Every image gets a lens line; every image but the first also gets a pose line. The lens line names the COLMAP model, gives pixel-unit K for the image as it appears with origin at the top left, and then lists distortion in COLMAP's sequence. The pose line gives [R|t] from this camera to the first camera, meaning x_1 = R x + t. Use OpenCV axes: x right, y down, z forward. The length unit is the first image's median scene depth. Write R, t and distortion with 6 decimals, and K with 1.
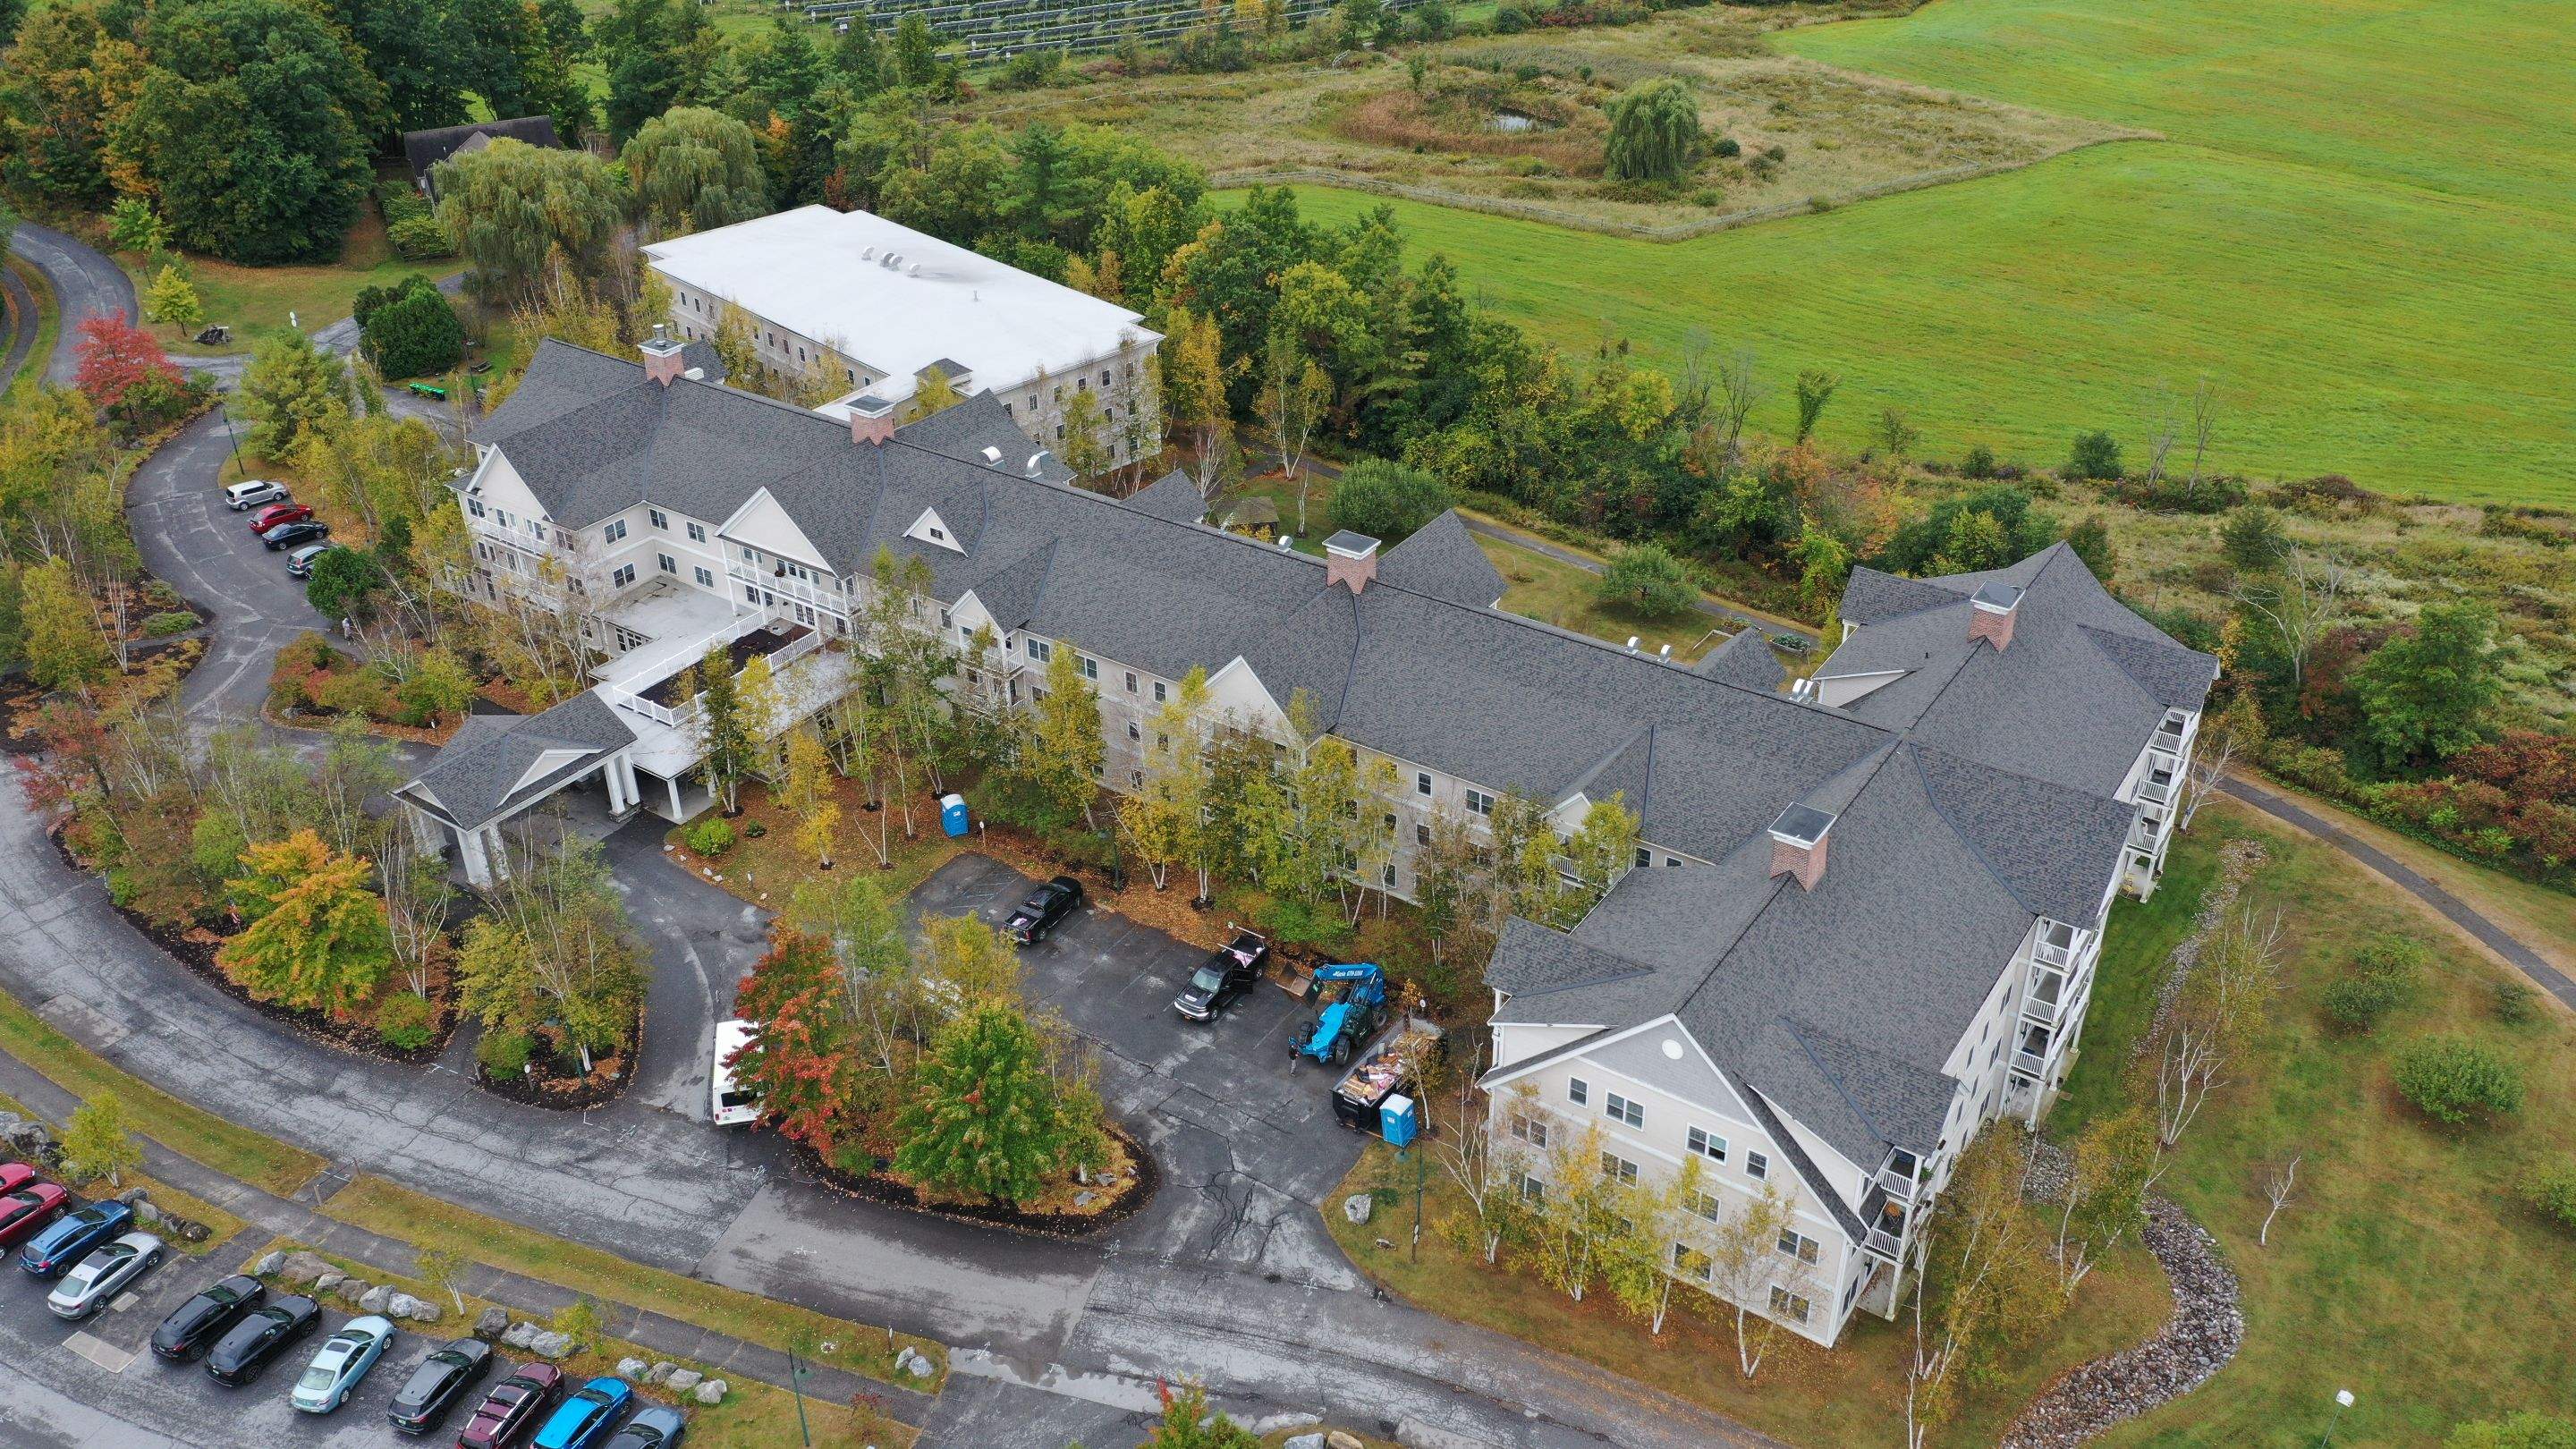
lens RADIAL K [[2044.3, 0, 1271.0], [0, 2044.3, 725.5], [0, 0, 1]] dist [0.011493, 0.004374]
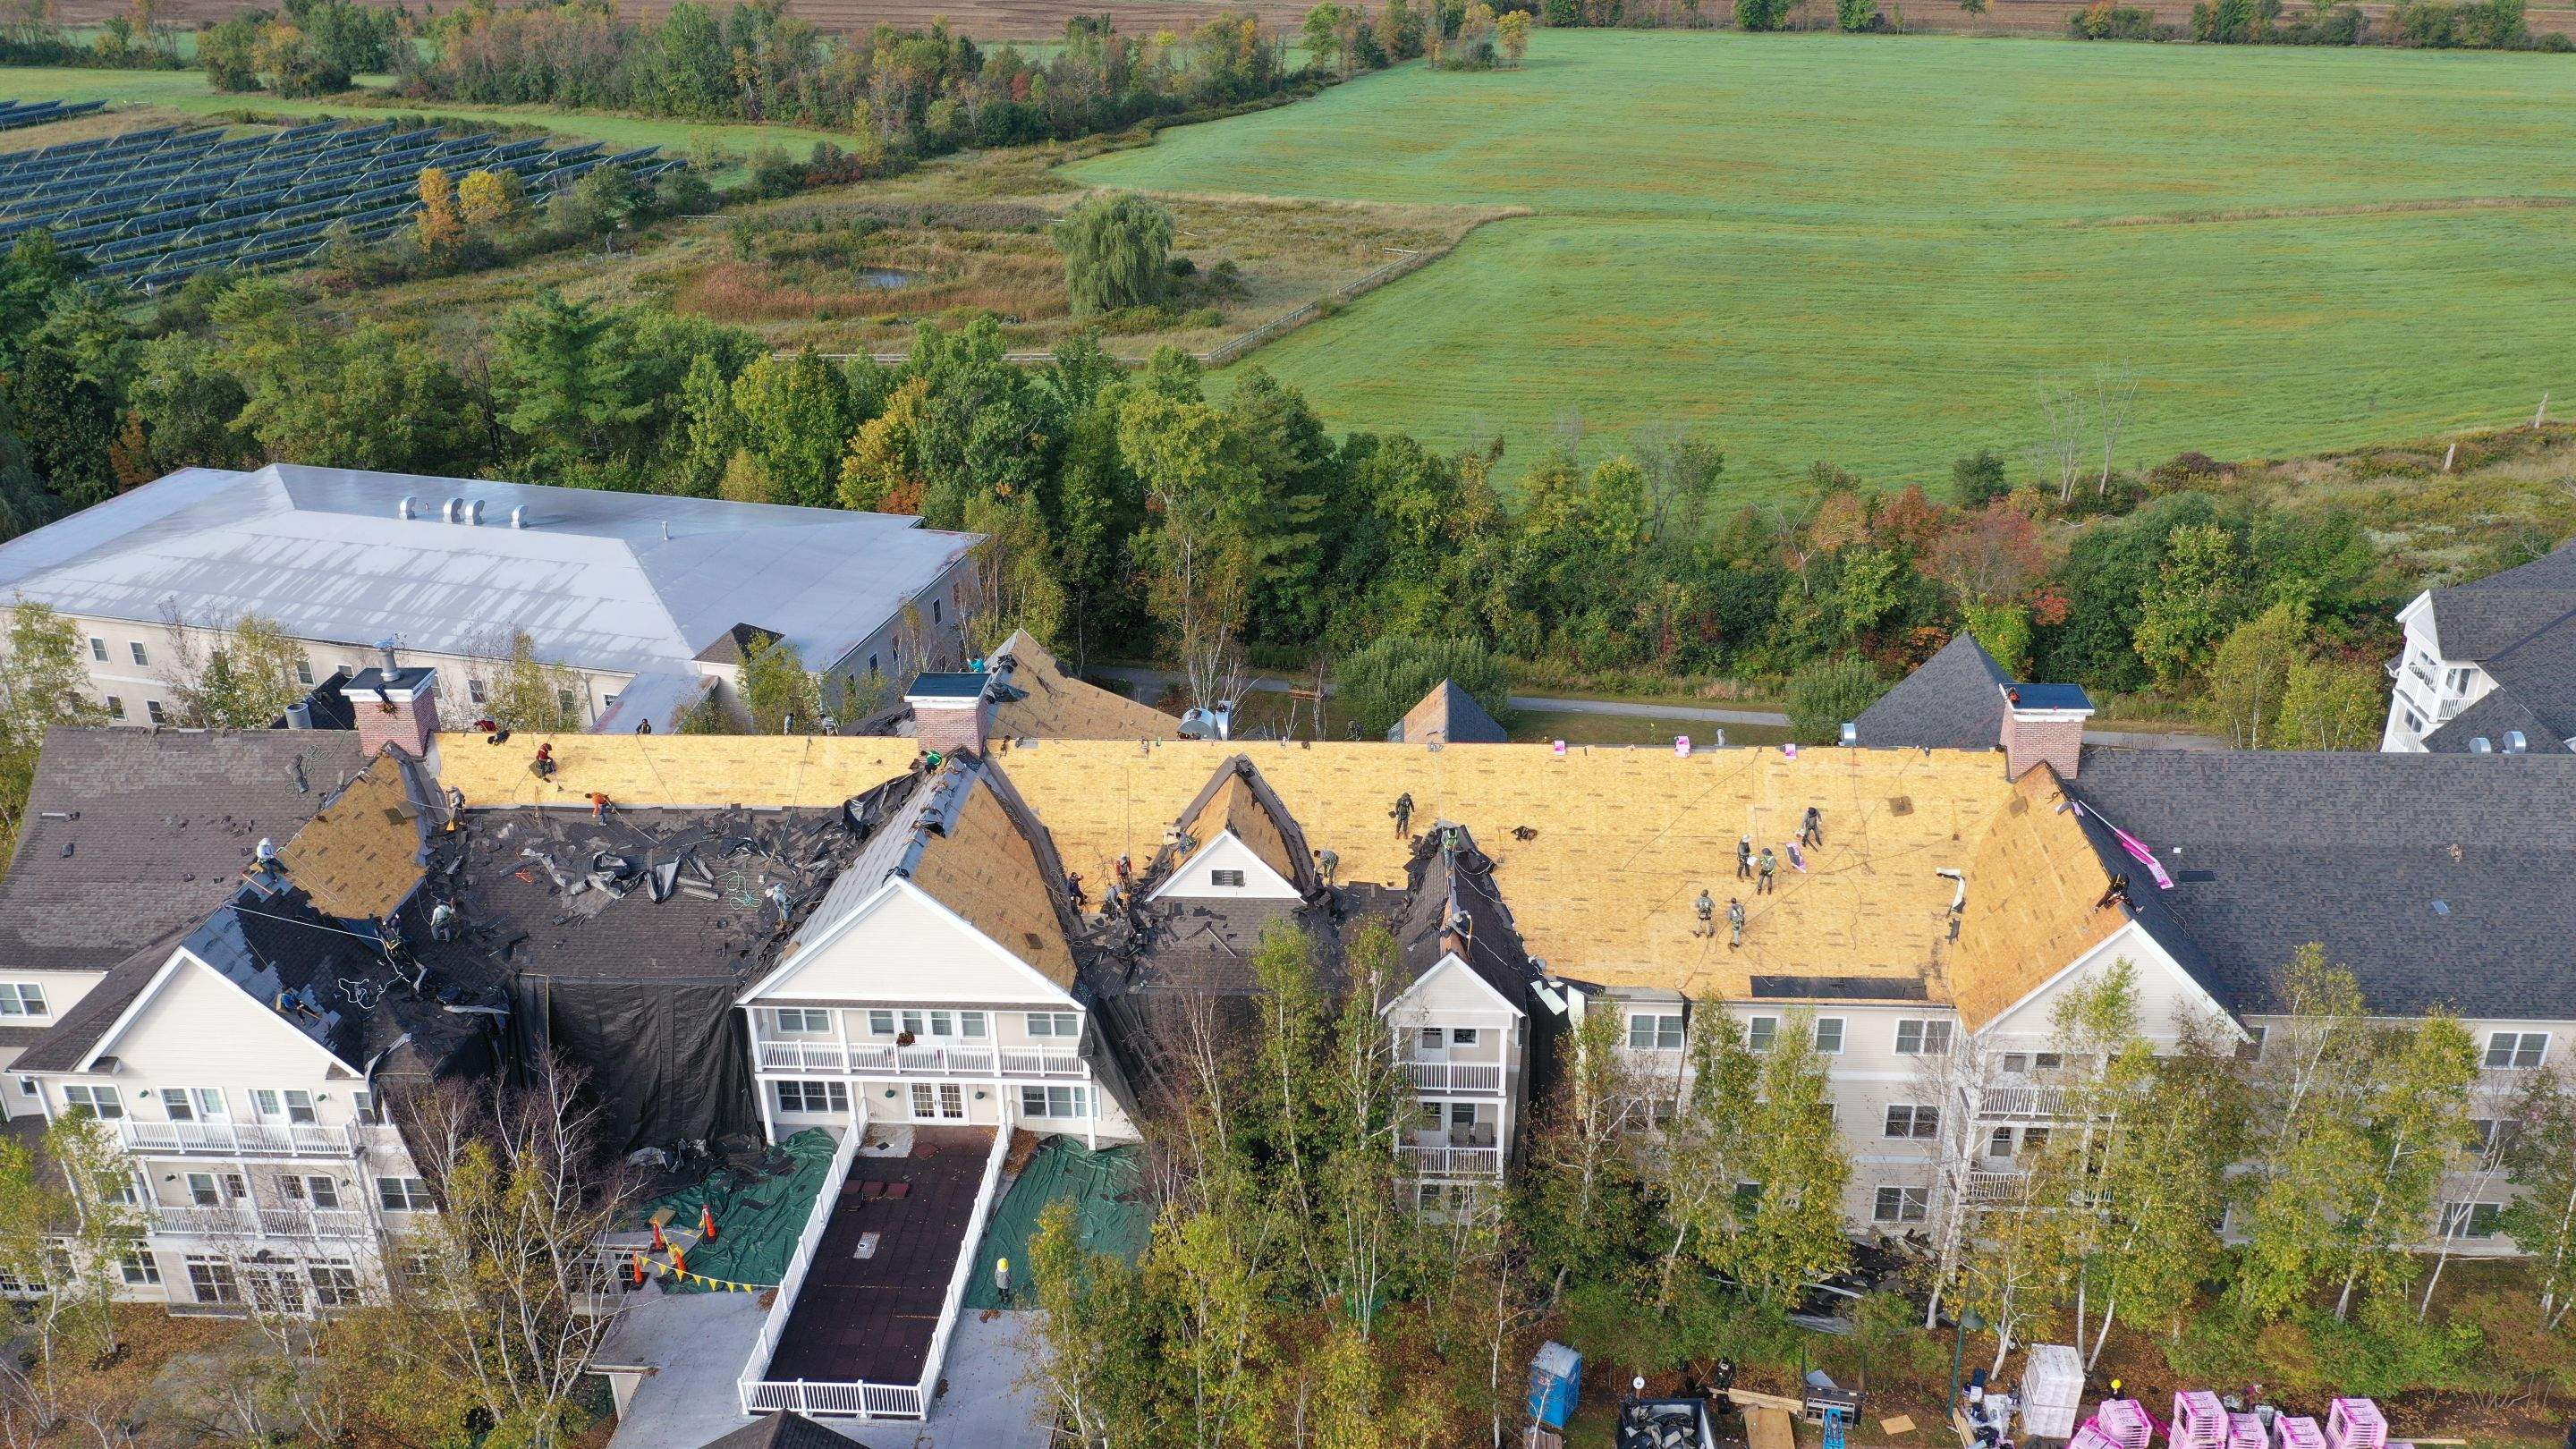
lens RADIAL K [[2044.3, 0, 1282.6], [0, 2044.3, 714.4], [0, 0, 1]] dist [0.011493, 0.004374]
pose [[0.855715, -0.221852, 0.467476, -0.292081], [0.270951, 0.961781, -0.039541, -0.081436], [-0.440838, 0.160499, 0.883121, 0.377349]]
